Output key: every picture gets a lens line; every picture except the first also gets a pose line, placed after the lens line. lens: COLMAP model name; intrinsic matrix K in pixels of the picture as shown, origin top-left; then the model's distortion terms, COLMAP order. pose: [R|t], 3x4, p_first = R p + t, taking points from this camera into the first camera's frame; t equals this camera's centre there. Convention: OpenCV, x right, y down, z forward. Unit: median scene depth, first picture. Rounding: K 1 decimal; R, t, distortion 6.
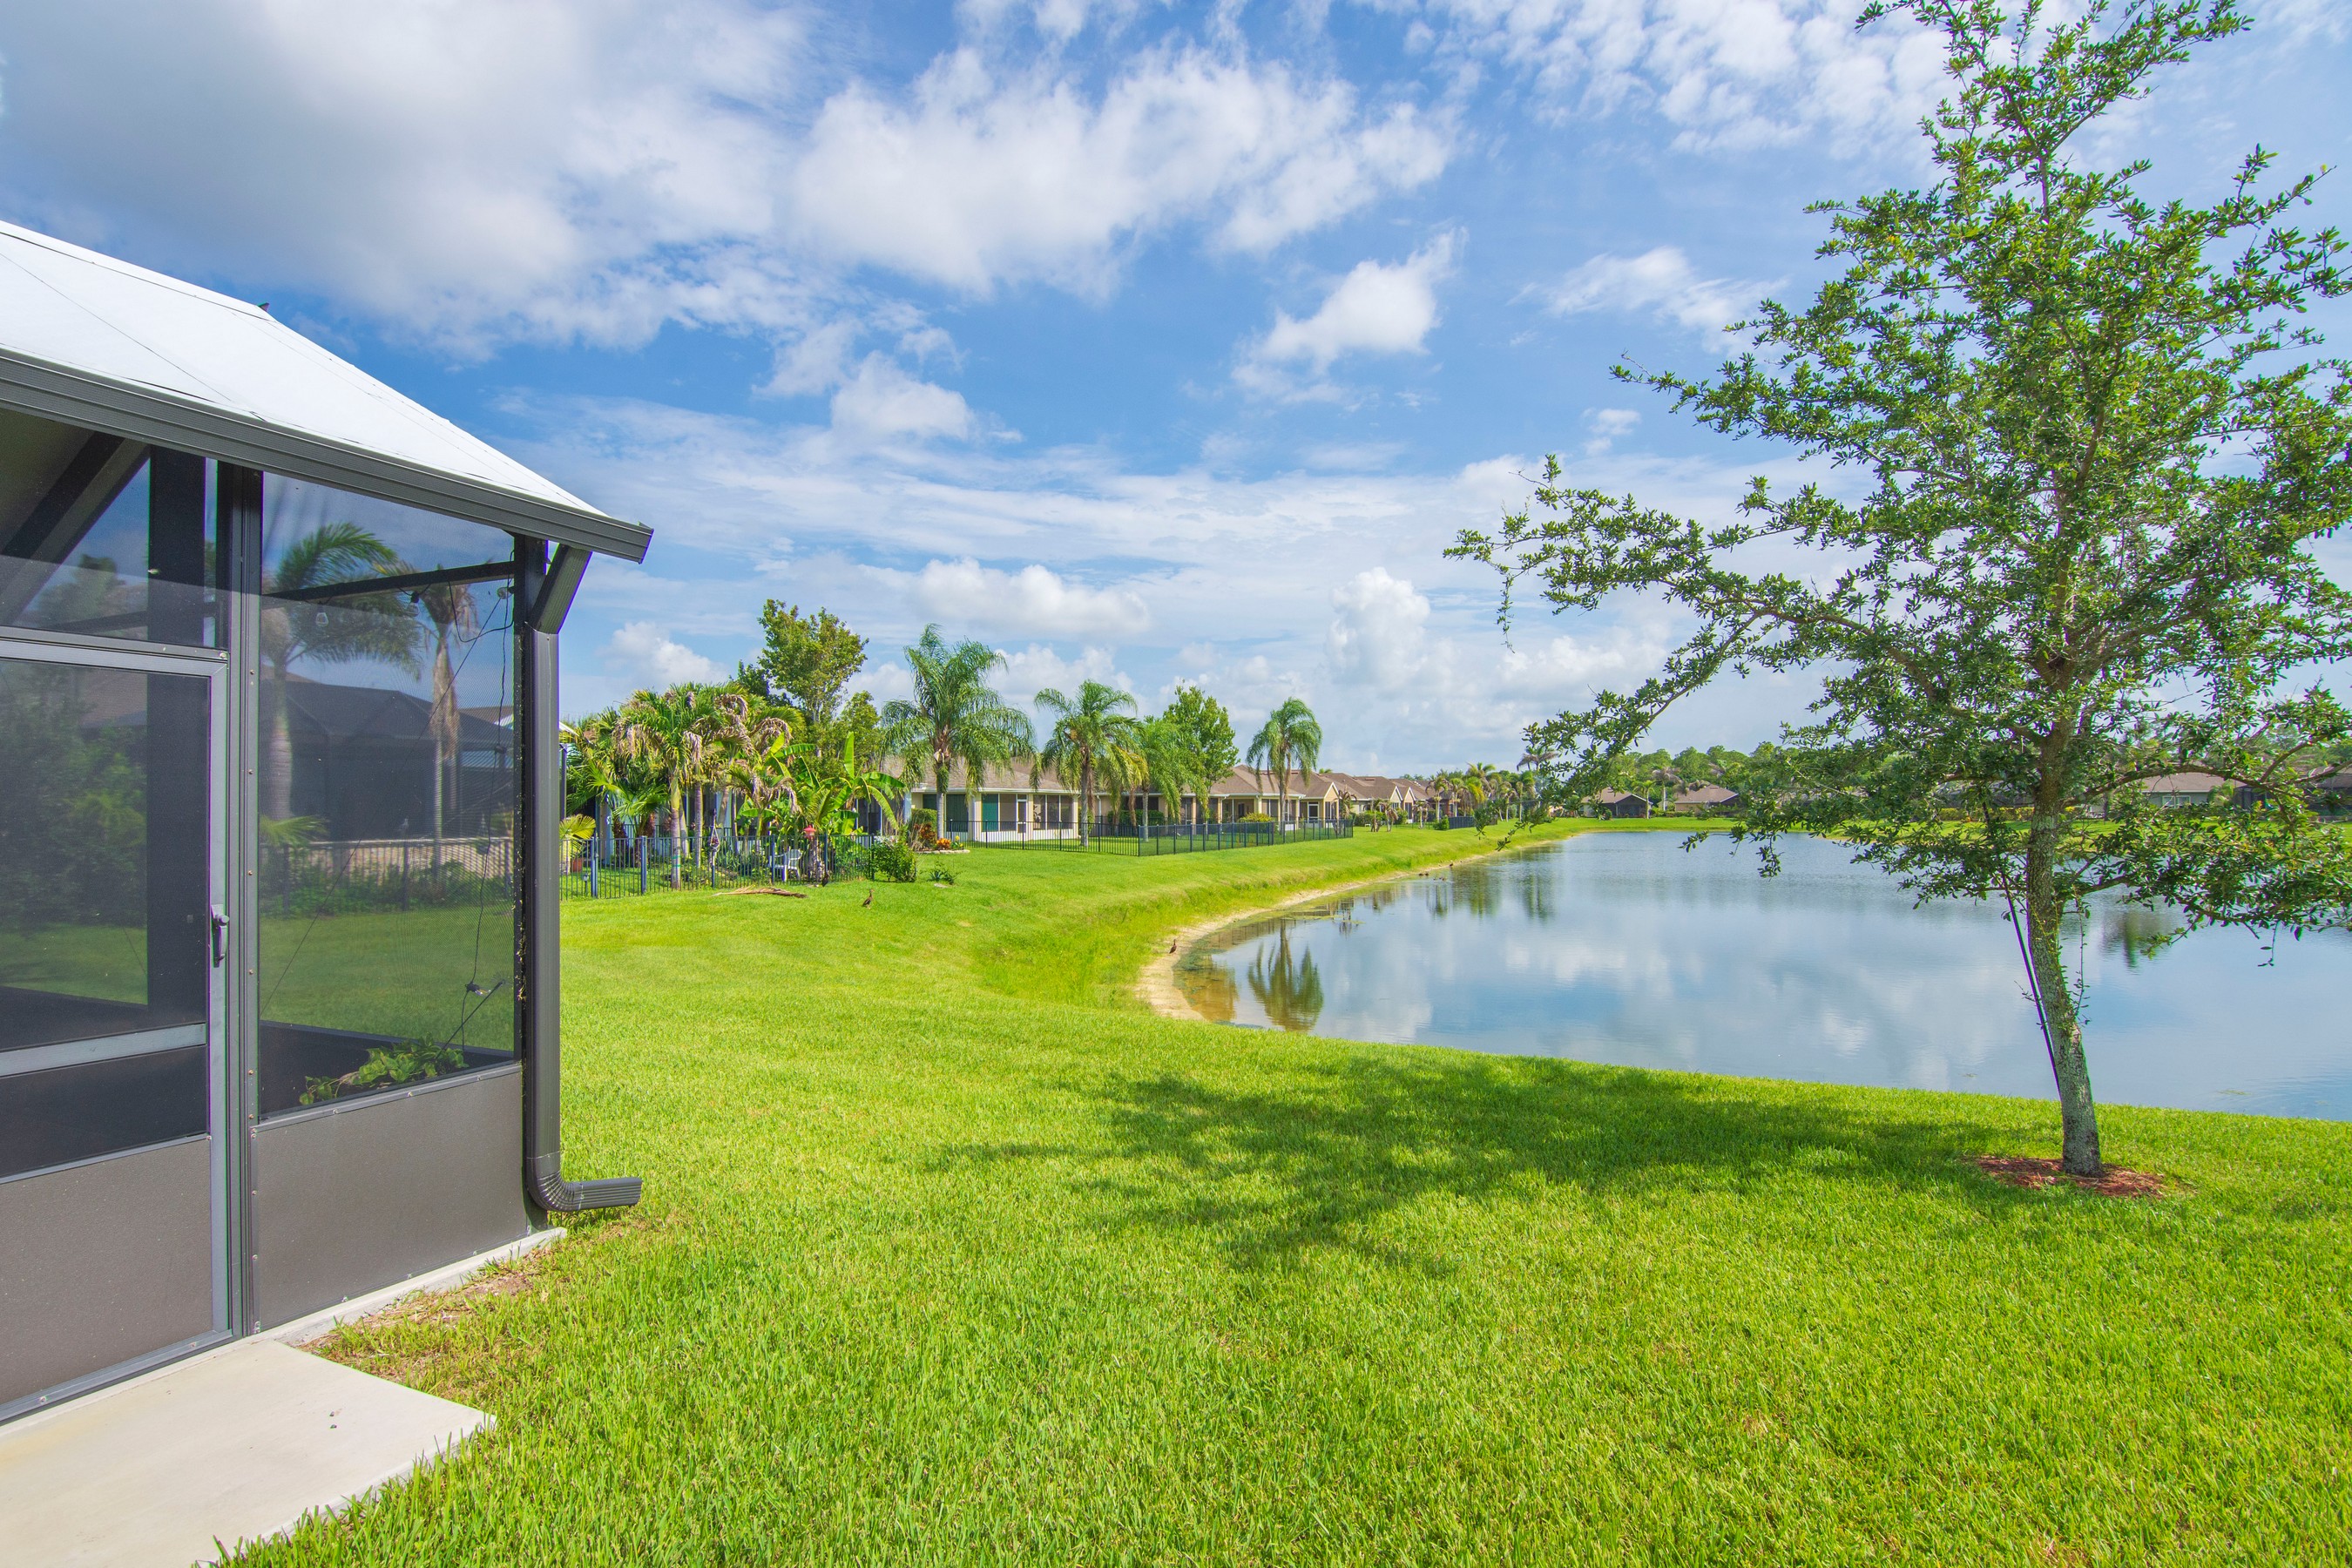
lens RADIAL K [[1176.8, 0, 1158.9], [0, 1176.8, 797.1], [0, 0, 1]] dist [-0.023786, -0.000141]
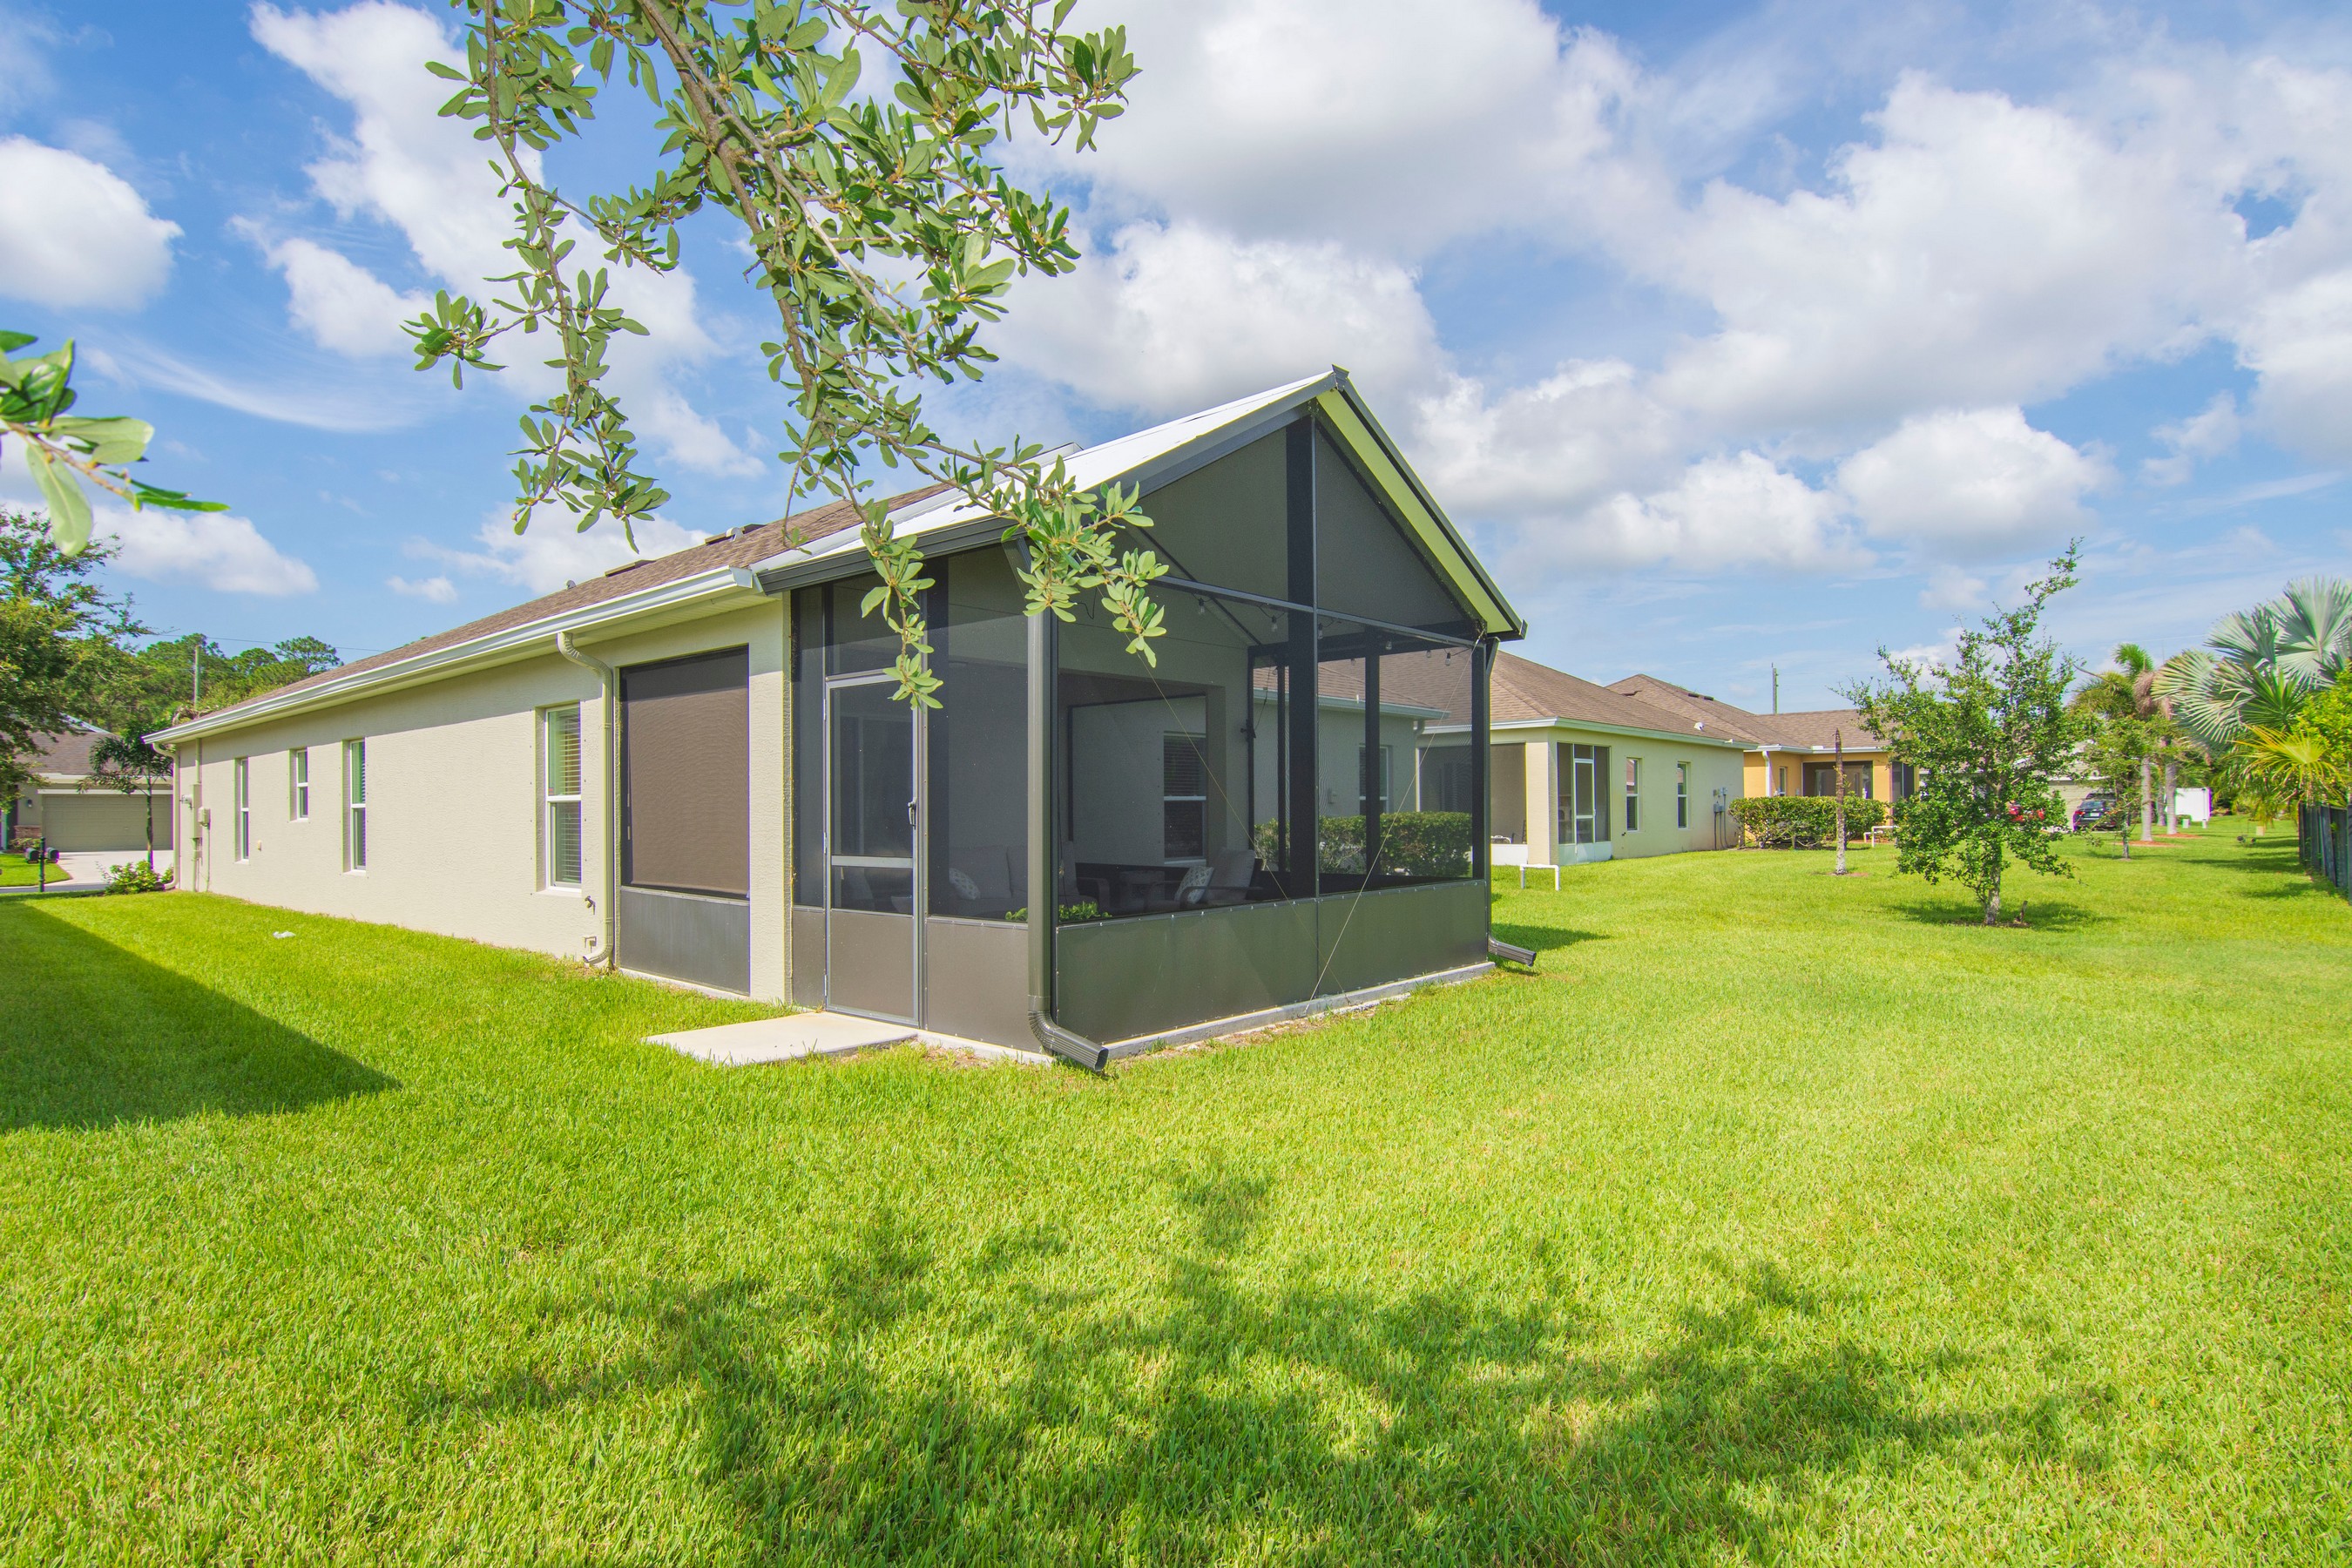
lens RADIAL K [[1146.7, 0, 1177.1], [0, 1146.7, 788.0], [0, 0, 1]] dist [-0.016723, -0.006240]
pose [[-0.274641, 0.000671, -0.961547, 0.556565], [0.020724, 0.999772, -0.005221, 0.062946], [0.961324, -0.021361, -0.274592, 1.222671]]
